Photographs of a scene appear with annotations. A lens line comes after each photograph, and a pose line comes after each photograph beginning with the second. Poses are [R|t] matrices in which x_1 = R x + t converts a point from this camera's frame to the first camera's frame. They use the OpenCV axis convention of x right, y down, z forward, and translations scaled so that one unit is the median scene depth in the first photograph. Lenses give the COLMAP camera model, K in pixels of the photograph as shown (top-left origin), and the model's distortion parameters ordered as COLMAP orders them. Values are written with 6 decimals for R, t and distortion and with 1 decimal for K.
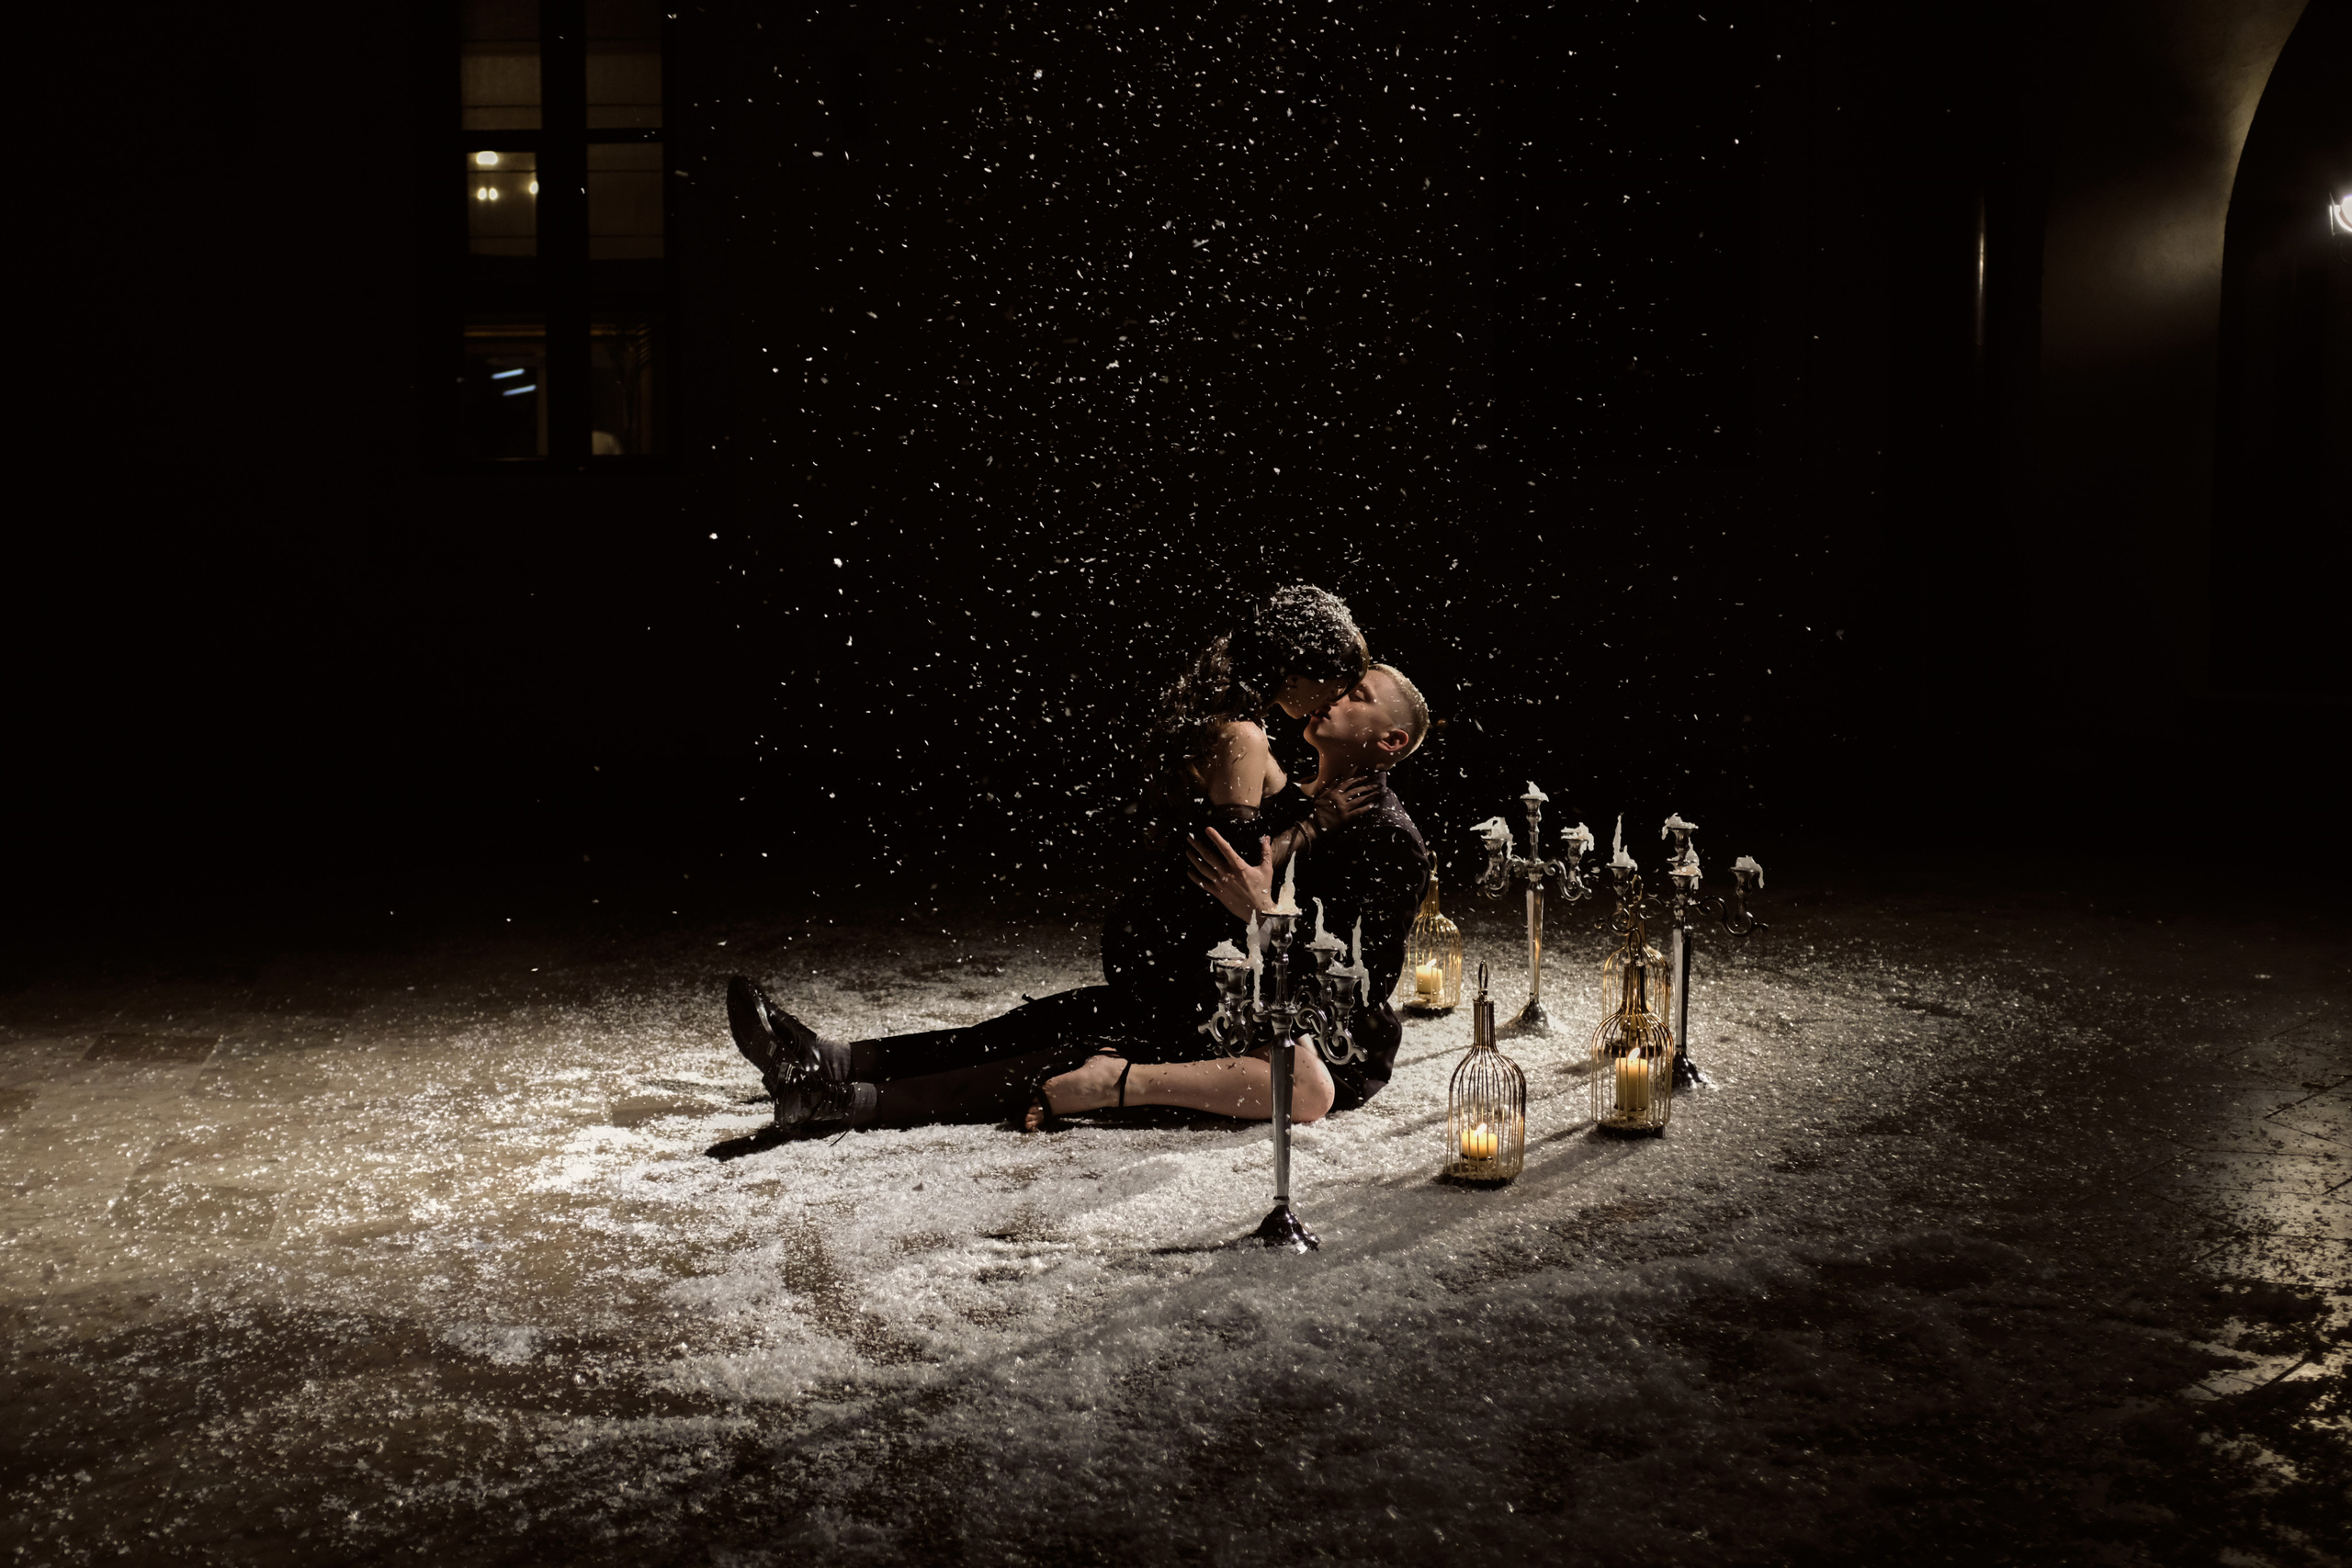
lens RADIAL K [[2357.3, 0, 1162.4], [0, 2357.3, 792.3], [0, 0, 1]] dist [-0.133191, 0.215318]
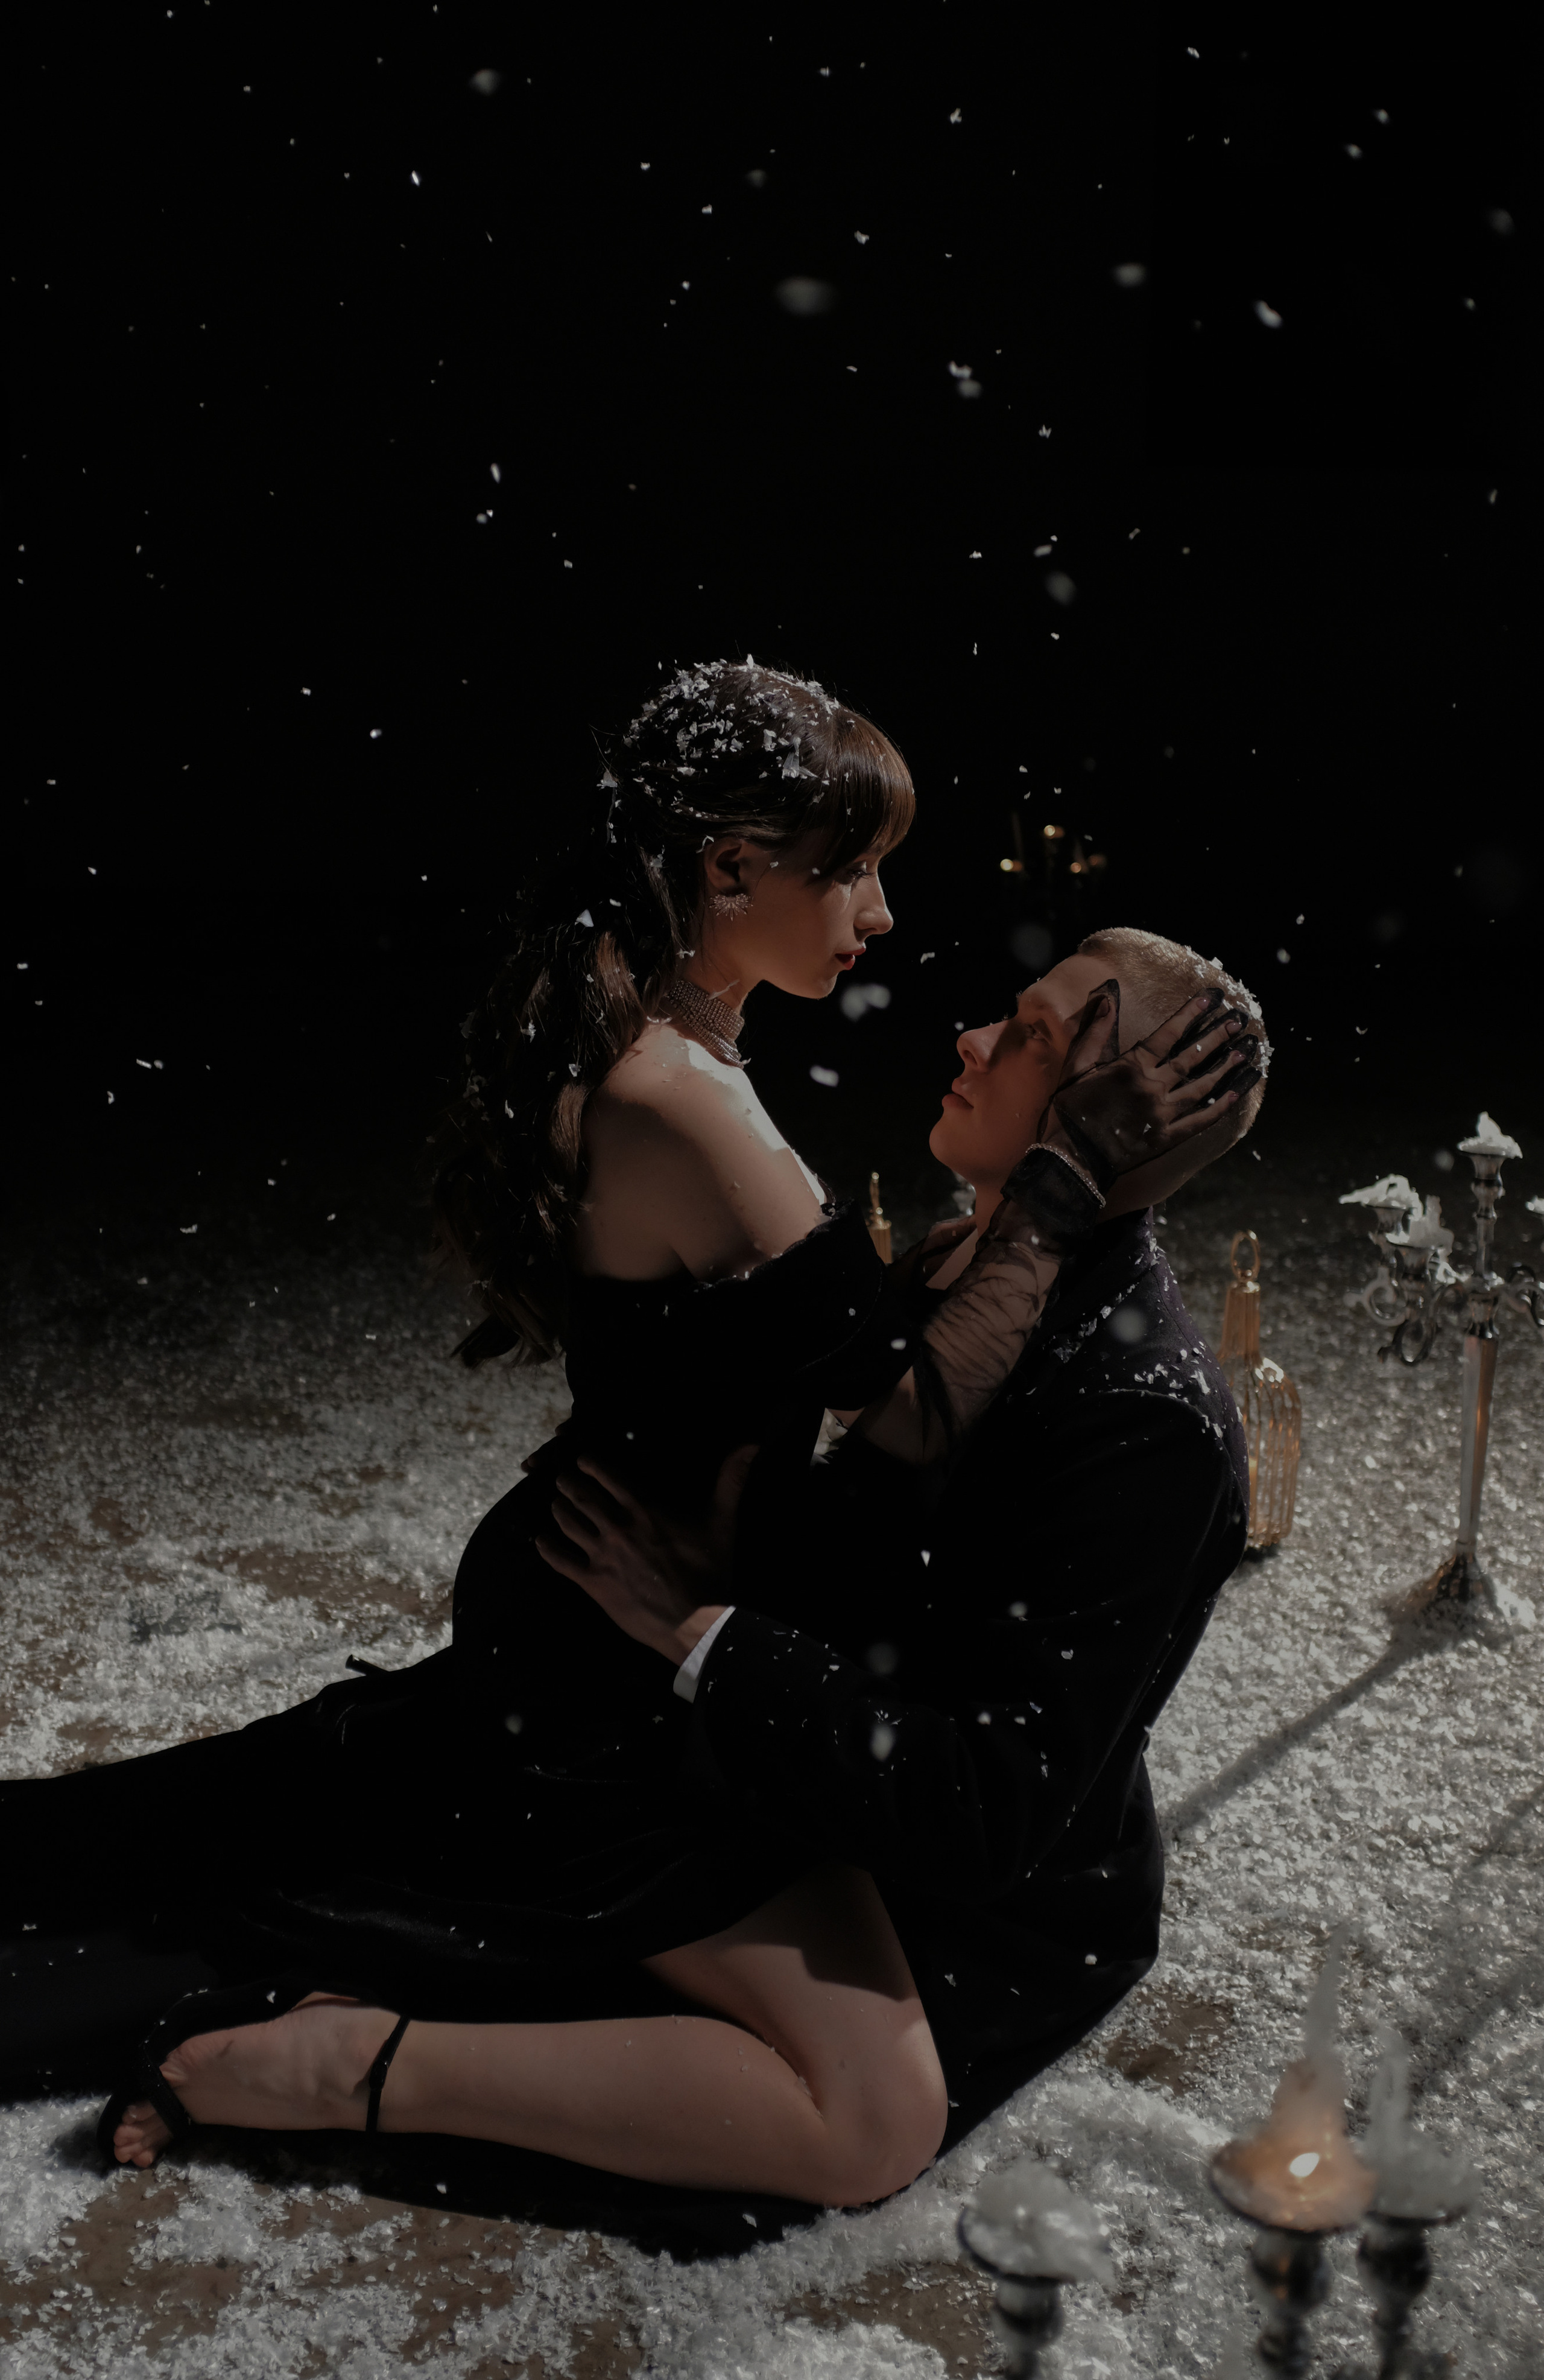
lens RADIAL K [[2419.9, 0, 740.9], [0, 2419.9, 1158.1], [0, 0, 1]] dist [-0.118276, 0.149510]
pose [[0.999350, -0.003545, 0.035873, -0.013768], [-0.001225, 0.991237, 0.132087, -0.078818], [-0.036027, -0.132046, 0.990589, 0.696029]]
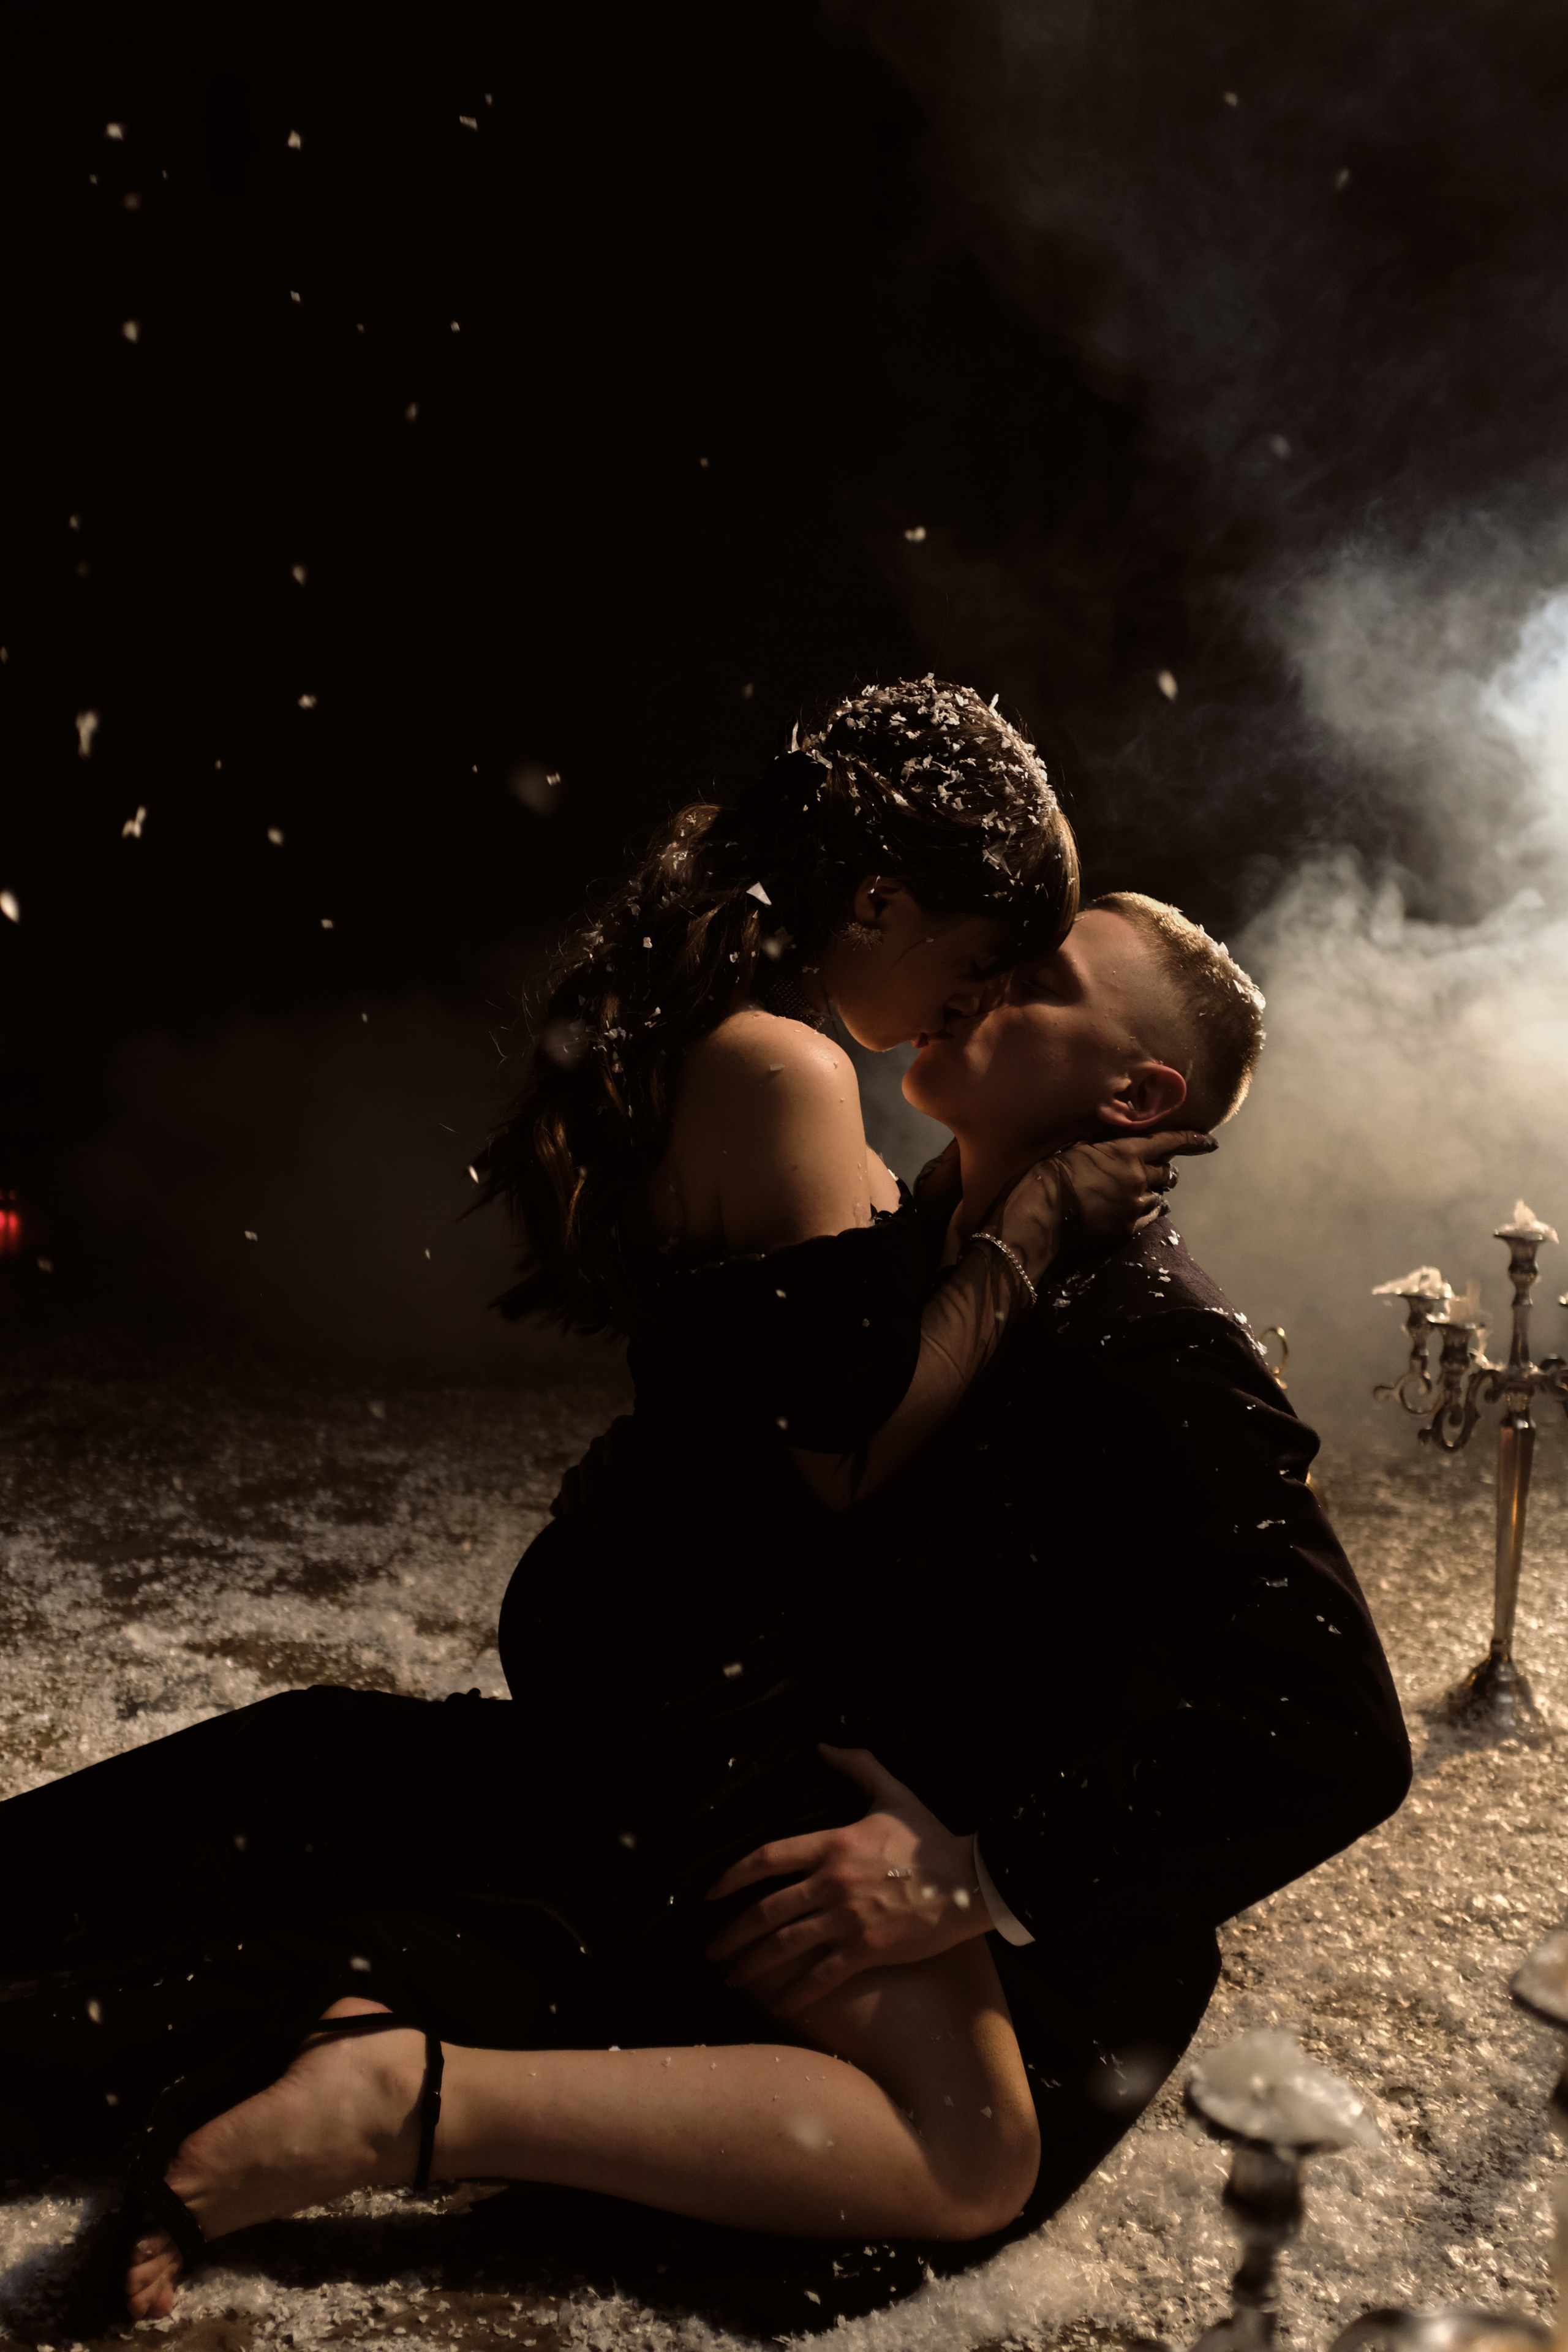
lens RADIAL K [[2357.5, 0, 784.0], [0, 2357.5, 1176.0], [0, 0, 1]] dist [-0.133191, 0.215318]
pose [[0.996313, 0.026957, 0.081443, -0.037907], [-0.029283, 0.999193, 0.027505, -0.023613], [-0.080636, -0.029789, 0.996298, 0.723262]]
